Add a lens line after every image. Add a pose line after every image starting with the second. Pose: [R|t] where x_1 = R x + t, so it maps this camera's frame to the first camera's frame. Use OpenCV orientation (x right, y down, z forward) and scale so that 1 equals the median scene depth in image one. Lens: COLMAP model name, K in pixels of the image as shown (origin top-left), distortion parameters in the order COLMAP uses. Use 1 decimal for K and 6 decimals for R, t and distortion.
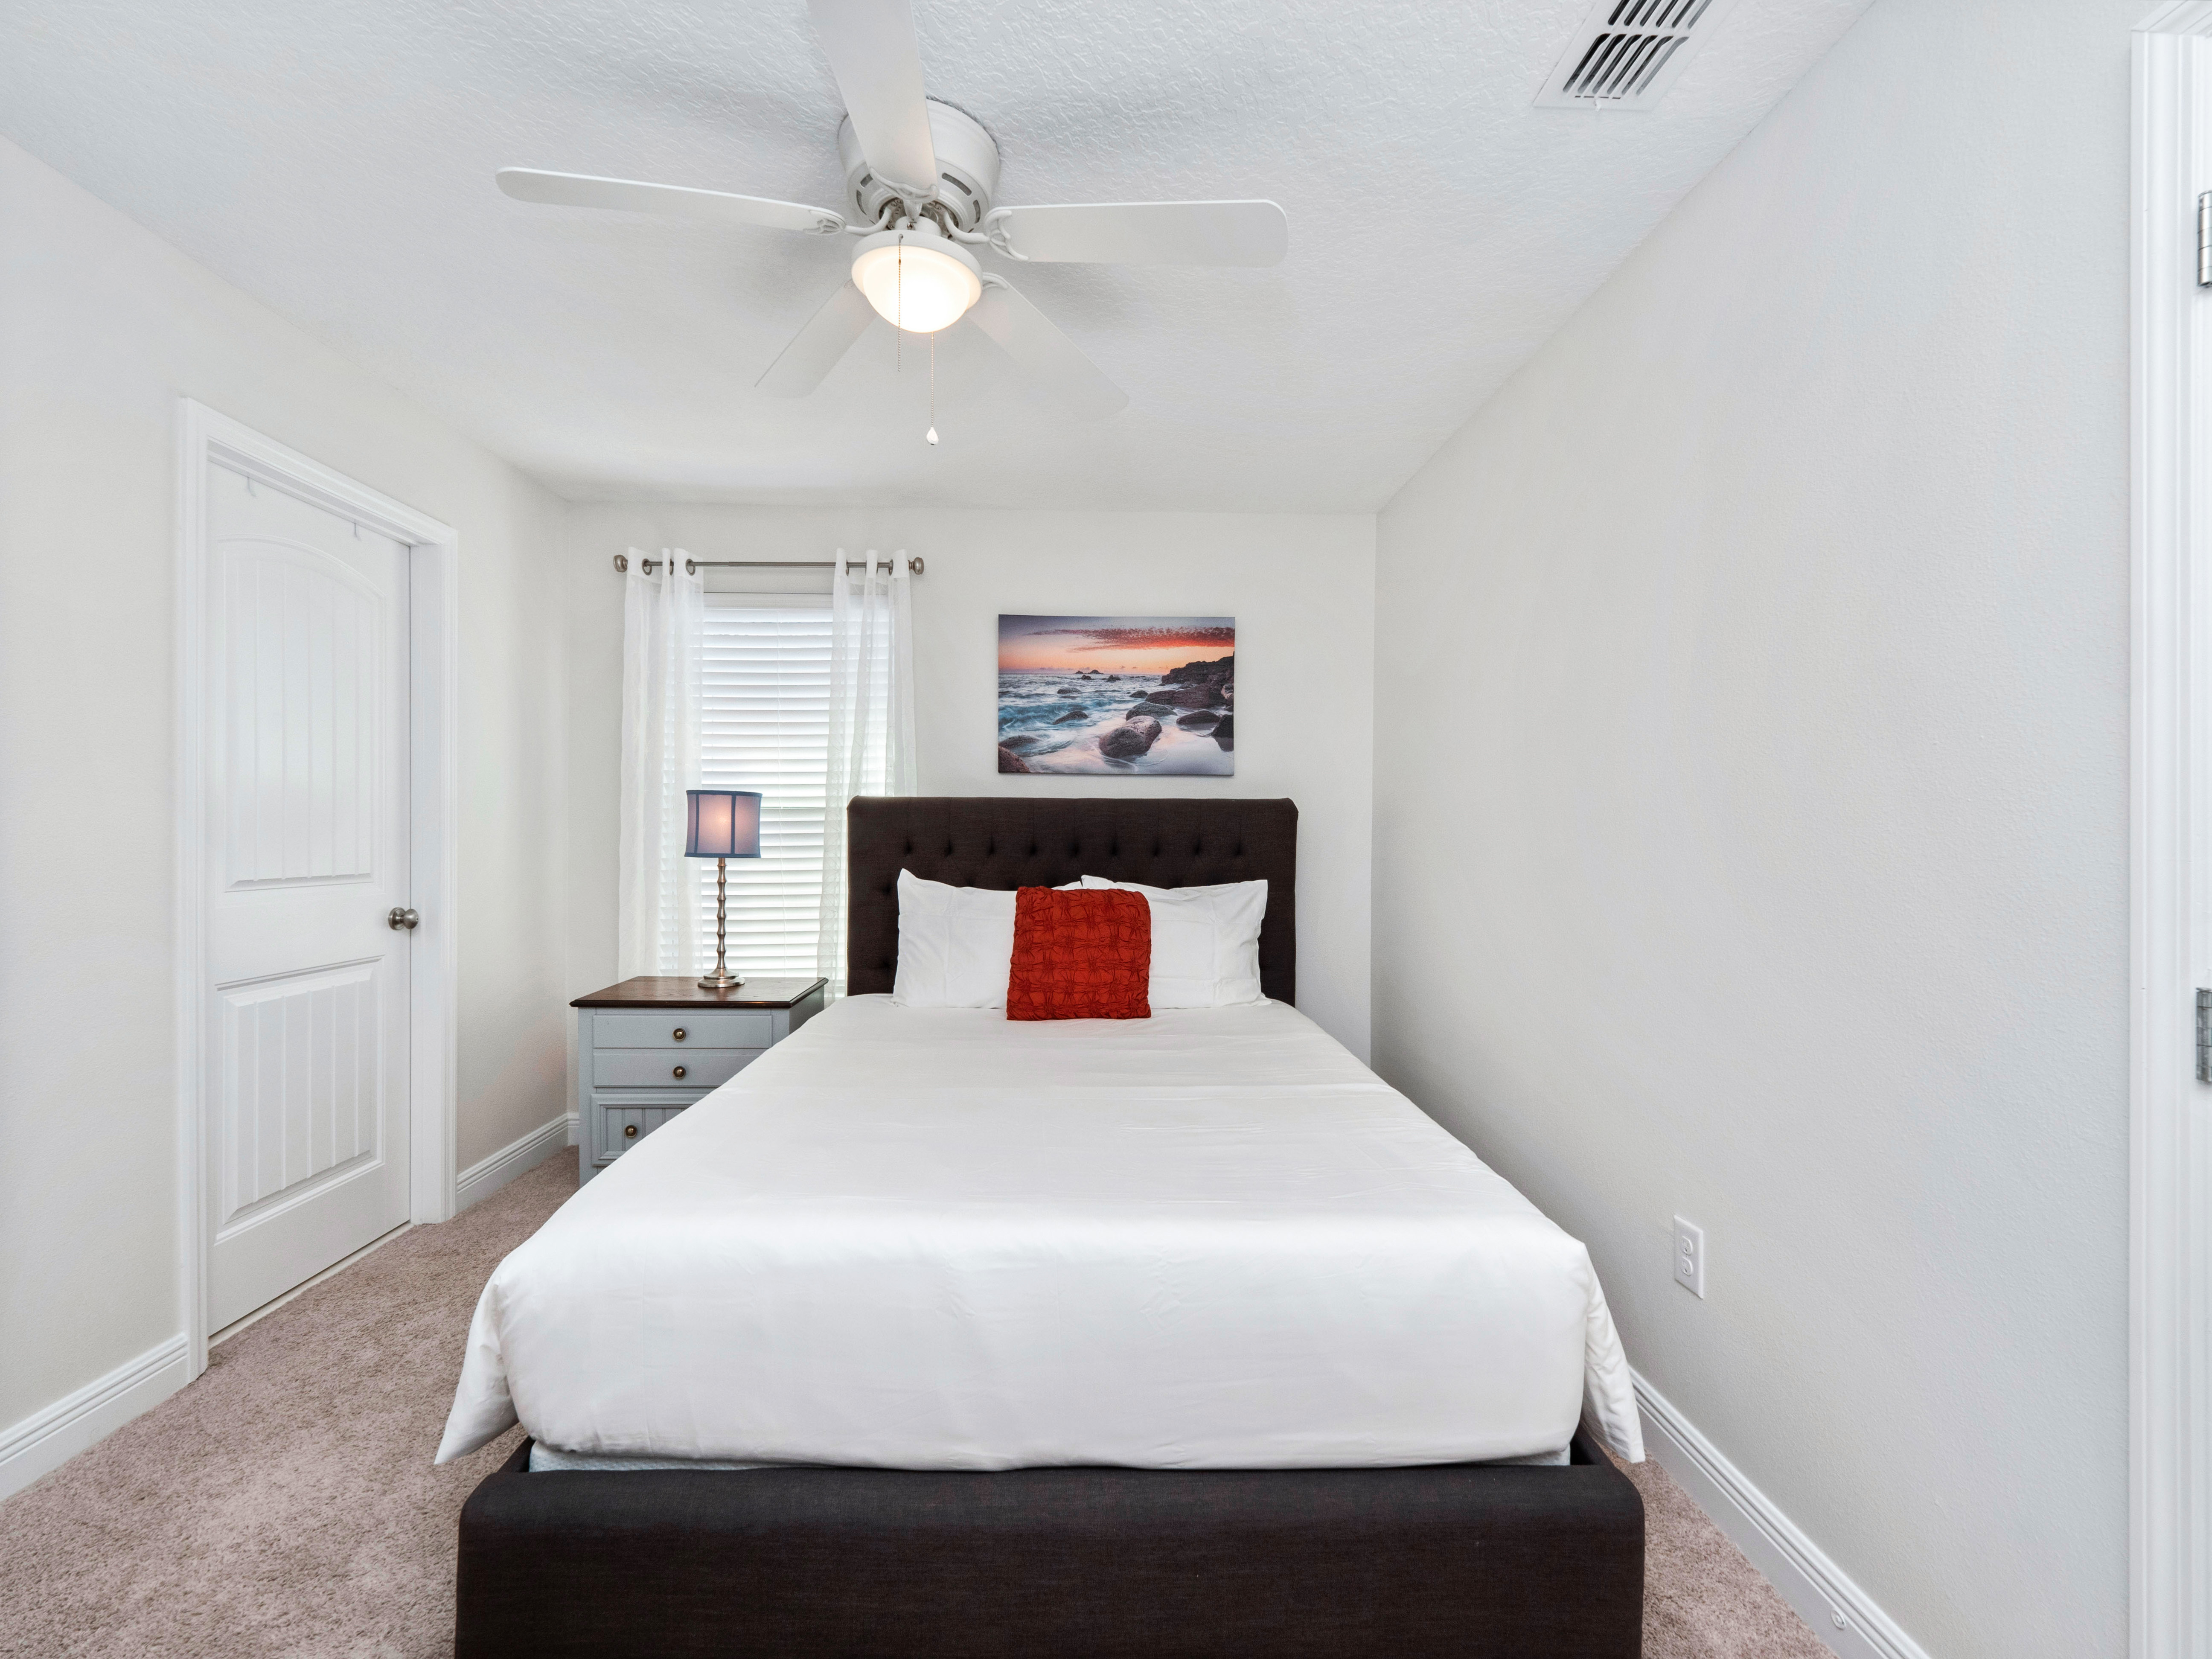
lens RADIAL K [[893.2, 0, 1065.7], [0, 893.2, 843.7], [0, 0, 1]] dist [0.001758, -0.004612]
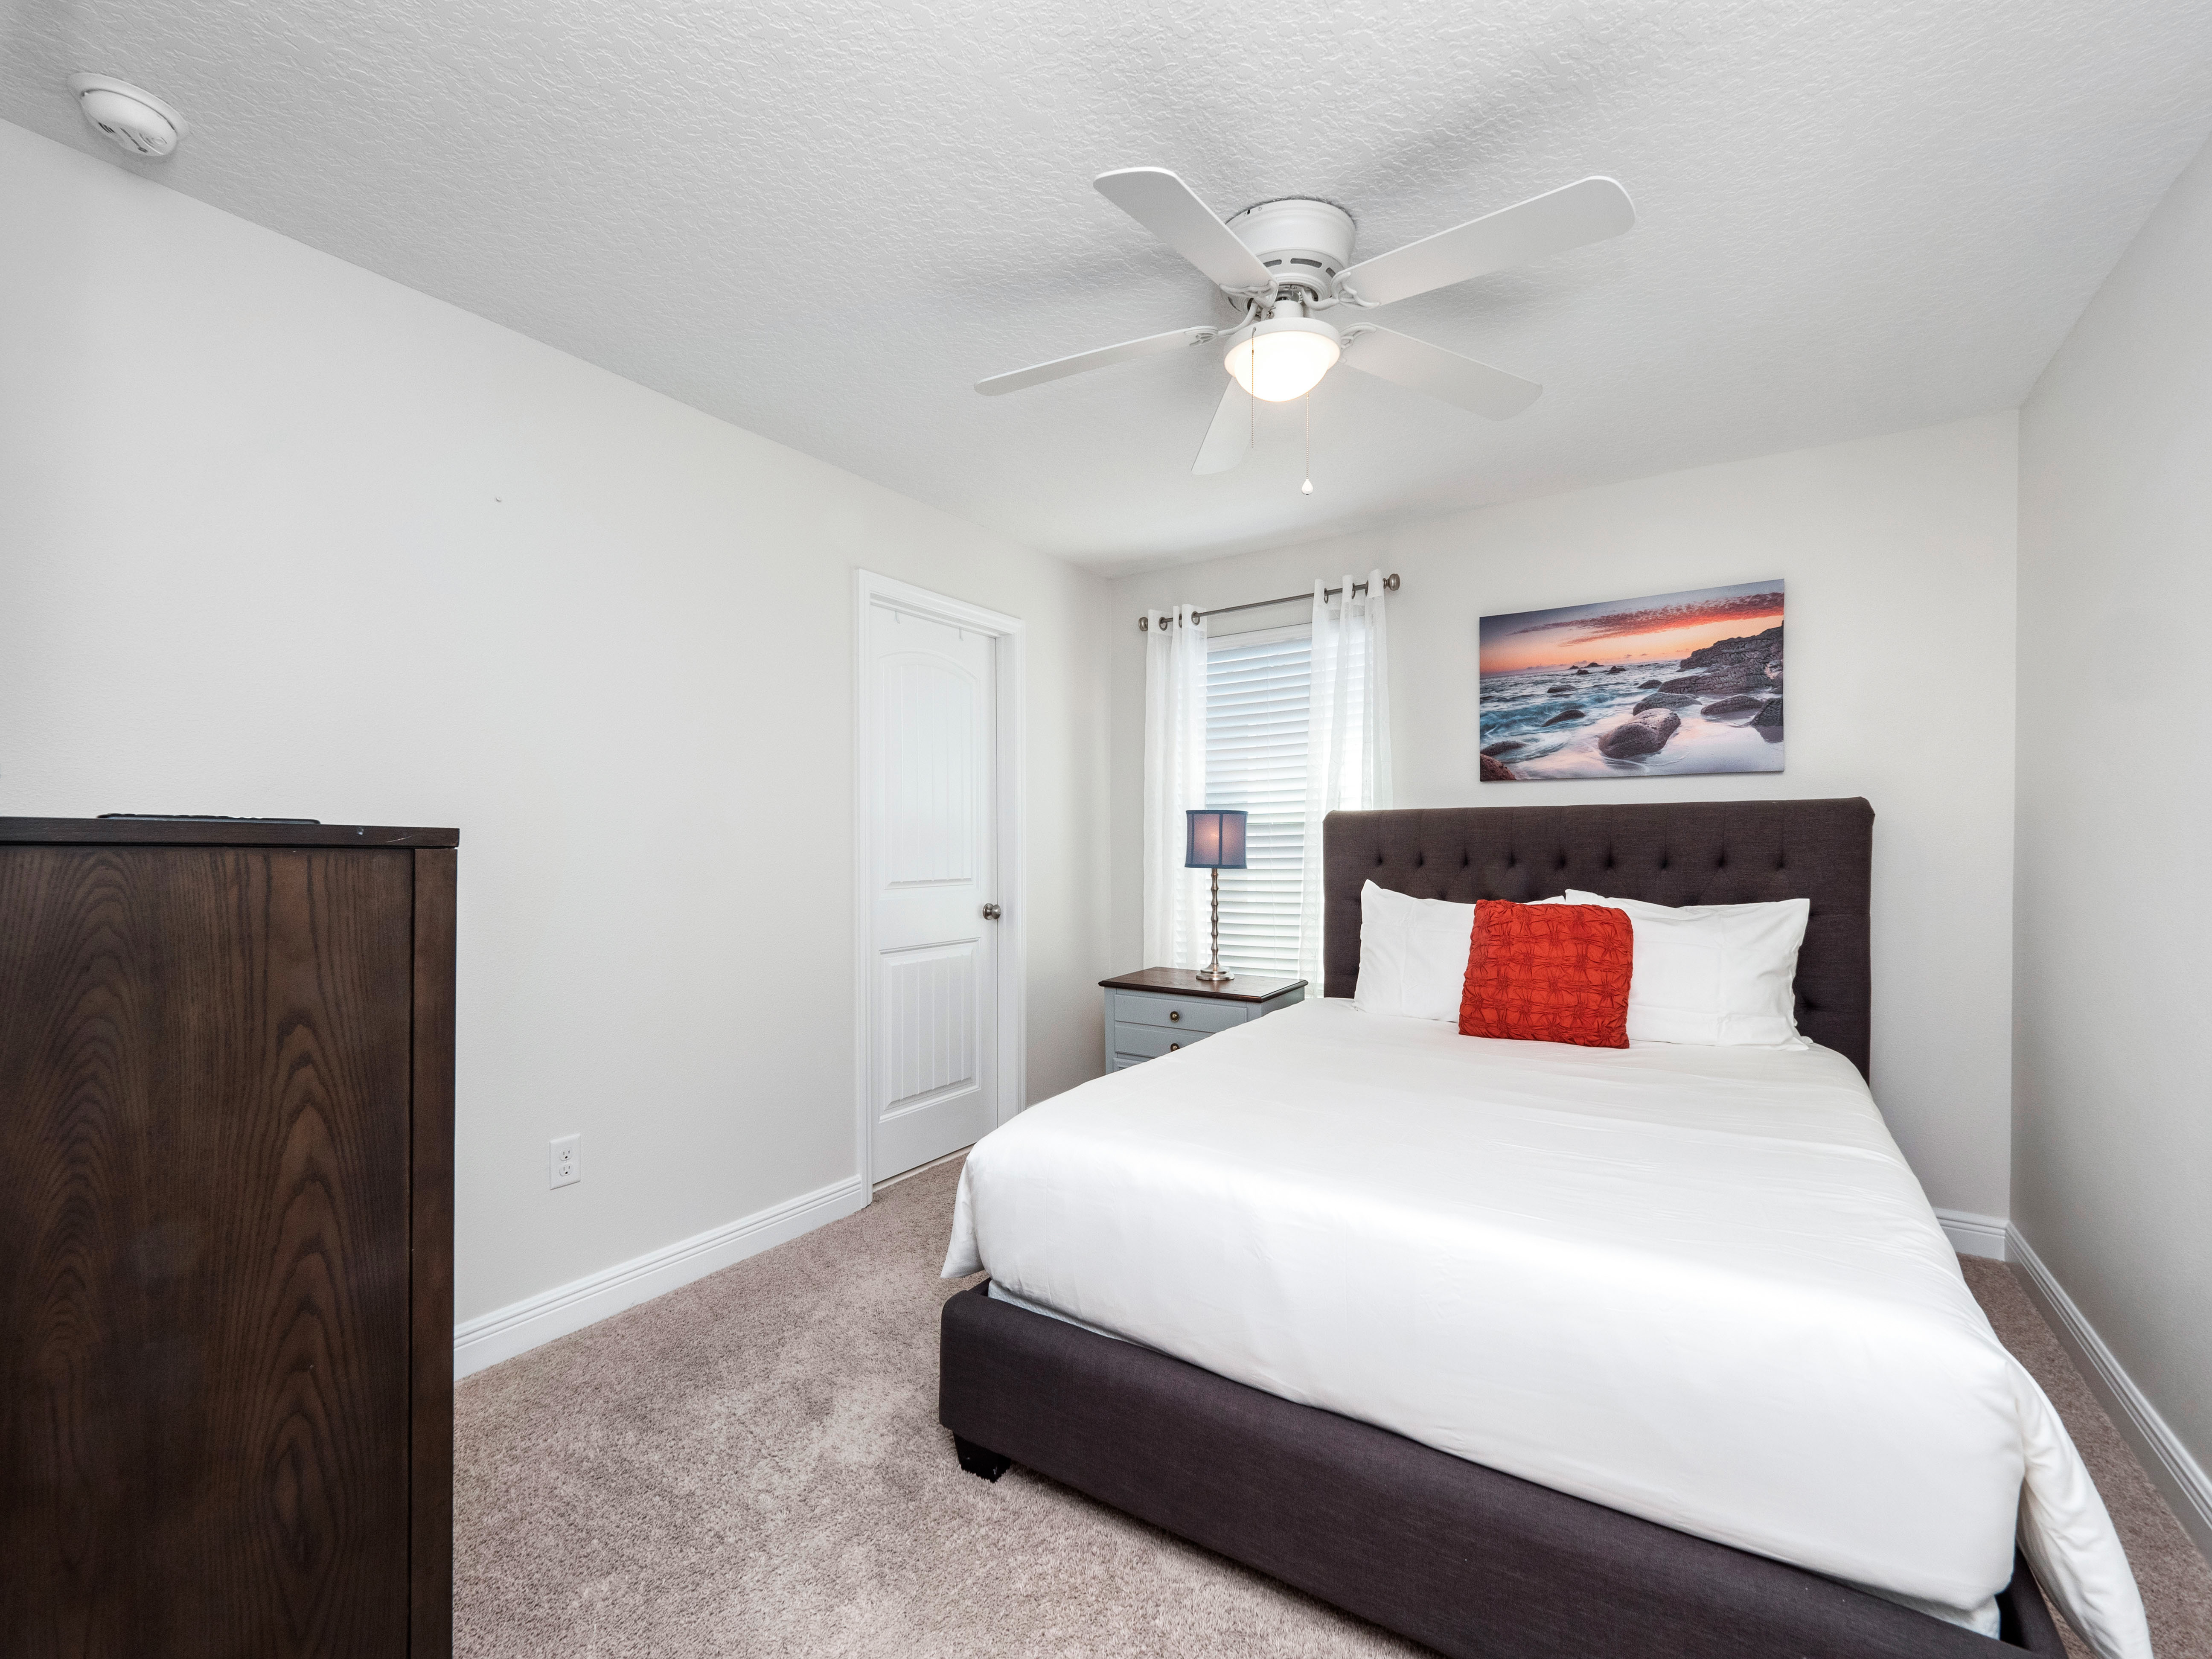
lens RADIAL K [[900.0, 0, 1107.0], [0, 900.0, 856.5], [0, 0, 1]] dist [-0.000661, -0.000450]
pose [[0.831747, -0.001453, -0.555153, 0.129555], [0.002442, 0.999996, 0.001041, -0.000487], [0.555150, -0.002221, 0.831747, -0.032099]]
